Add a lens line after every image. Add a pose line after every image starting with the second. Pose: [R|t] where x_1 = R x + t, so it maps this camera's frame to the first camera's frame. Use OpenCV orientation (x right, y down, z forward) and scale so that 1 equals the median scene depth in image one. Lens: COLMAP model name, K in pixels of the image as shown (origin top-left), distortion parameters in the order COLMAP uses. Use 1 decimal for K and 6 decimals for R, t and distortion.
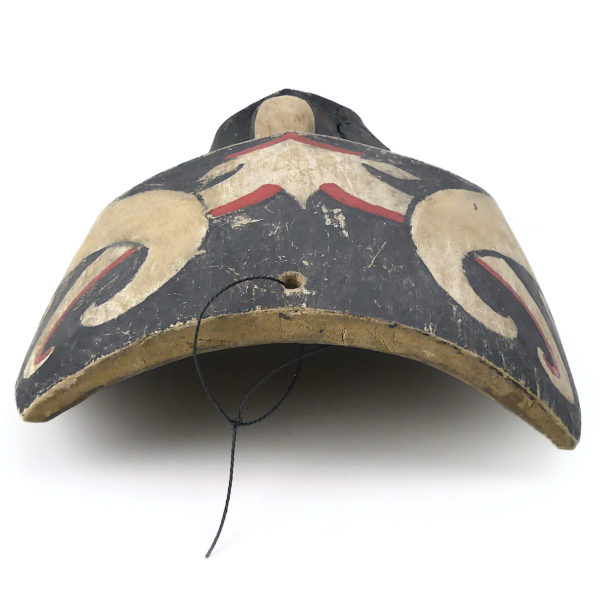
lens RADIAL K [[786.0, 0, 261.7], [0, 786.0, 276.6], [0, 0, 1]] dist [0.036514, 0.024275]
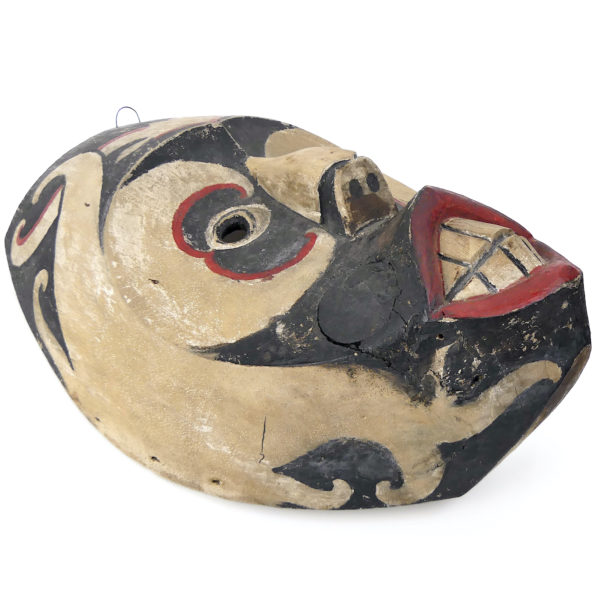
lens RADIAL K [[666.8, 0, 302.7], [0, 666.8, 302.5], [0, 0, 1]] dist [-0.008738, -0.013120]
pose [[-0.682061, 0.433200, -0.589178, 0.835898], [-0.216440, 0.649986, 0.728472, -0.959104], [0.698531, 0.624384, -0.349569, 1.957875]]
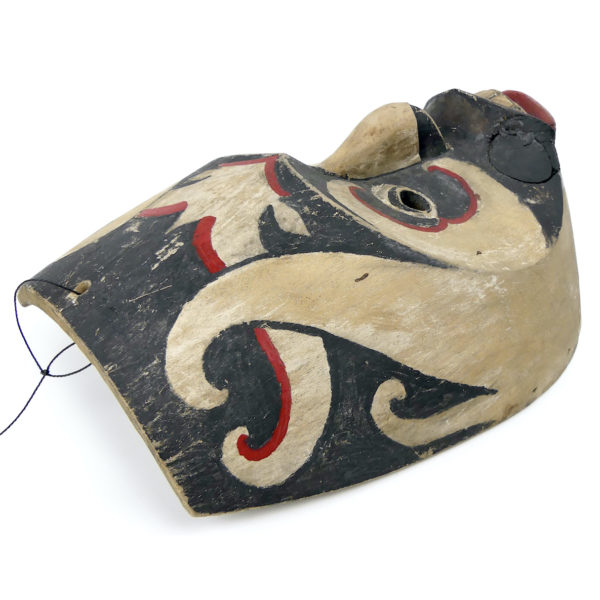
lens RADIAL K [[594.8, 0, 308.8], [0, 594.8, 299.3], [0, 0, 1]] dist [-0.007851, -0.000007]
pose [[0.671712, 0.401516, -0.622565, 0.808887], [-0.213440, 0.909639, 0.356371, -0.364501], [0.709398, -0.106499, 0.696715, 0.481836]]
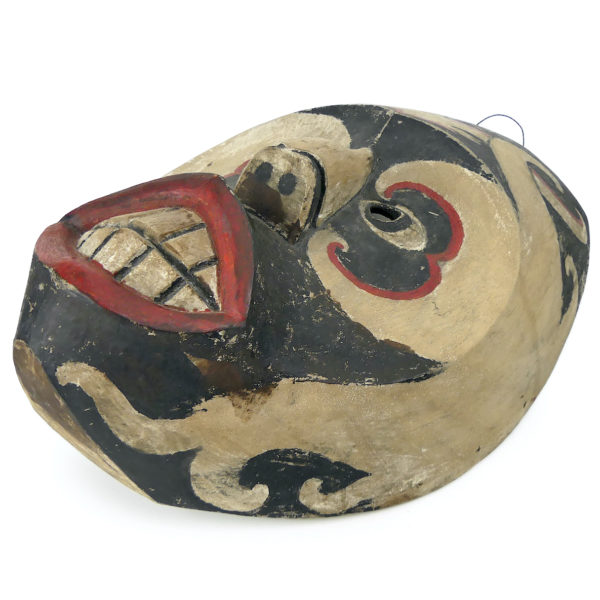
lens RADIAL K [[666.8, 0, 302.7], [0, 666.8, 302.5], [0, 0, 1]] dist [-0.008738, -0.013120]
pose [[-0.806683, -0.369159, 0.461503, -0.511924], [0.122710, 0.659260, 0.741835, -0.917901], [-0.578105, 0.655056, -0.486514, 2.105848]]
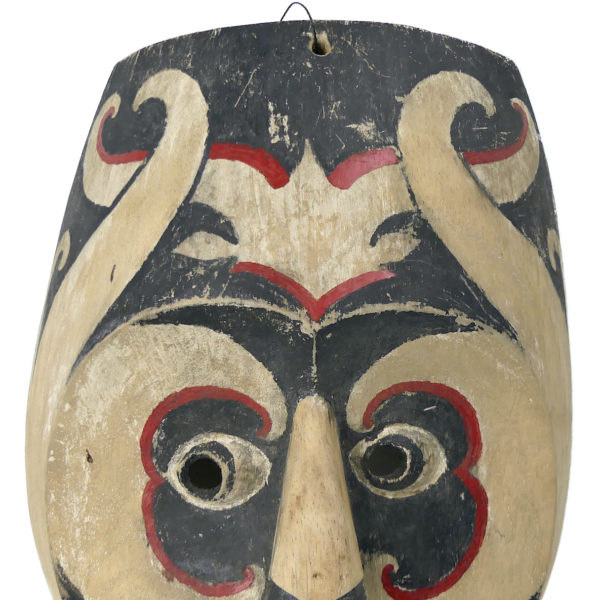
lens RADIAL K [[868.8, 0, 286.4], [0, 868.8, 300.6], [0, 0, 1]] dist [-0.000059, 0.000842]
pose [[-0.999883, 0.003958, 0.014756, 0.063182], [0.013263, -0.254502, 0.966981, -1.216904], [0.007583, 0.967064, 0.254419, 0.888323]]
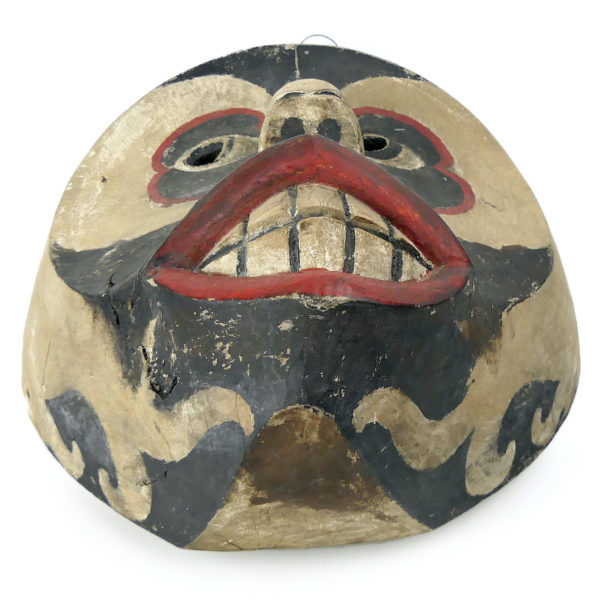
lens RADIAL K [[776.0, 0, 310.5], [0, 776.0, 299.0], [0, 0, 1]] dist [-0.004389, -0.010114]
pose [[-0.996780, 0.072921, -0.033362, 0.091251], [0.021569, 0.644508, 0.764293, -0.905524], [0.077235, 0.761112, -0.644005, 2.296264]]
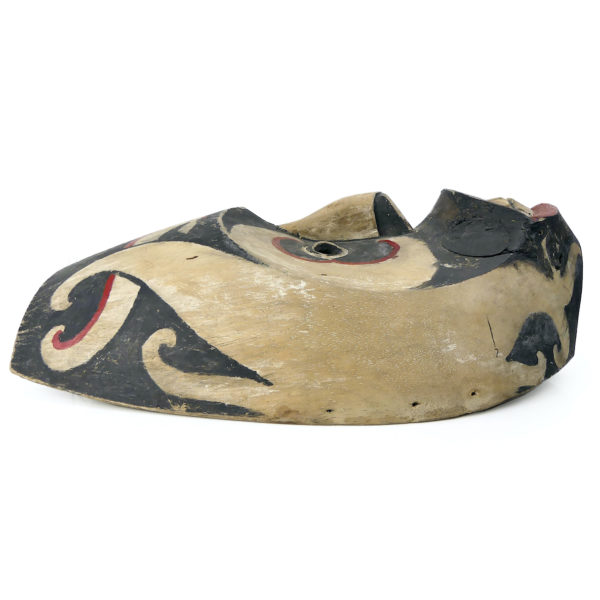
lens RADIAL K [[555.8, 0, 299.1], [0, 555.8, 286.1], [0, 0, 1]] dist [-0.001937, 0.000459]
pose [[0.012008, 0.115216, -0.993268, 1.364744], [-0.270559, 0.956660, 0.107698, -0.218403], [0.962629, 0.267444, 0.042661, 1.308333]]
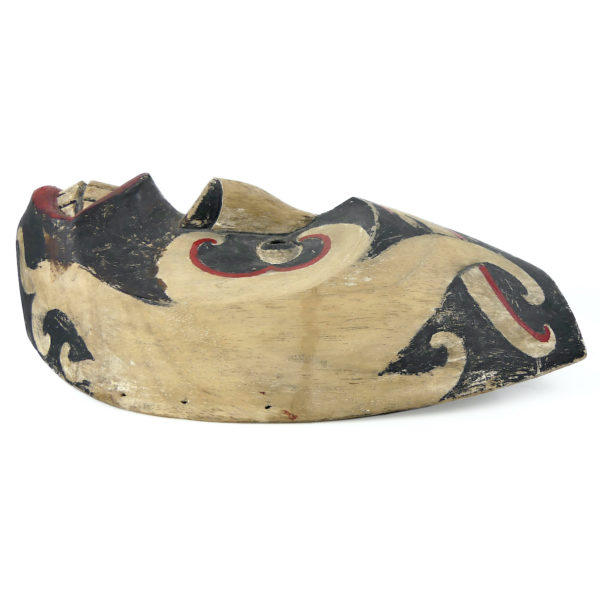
lens RADIAL K [[535.2, 0, 289.4], [0, 535.2, 264.9], [0, 0, 1]] dist [-0.006628, -0.000581]
pose [[-0.056840, -0.150290, 0.987007, -1.200632], [0.244786, 0.956332, 0.159716, -0.304025], [-0.967910, 0.250683, -0.017569, 1.393607]]
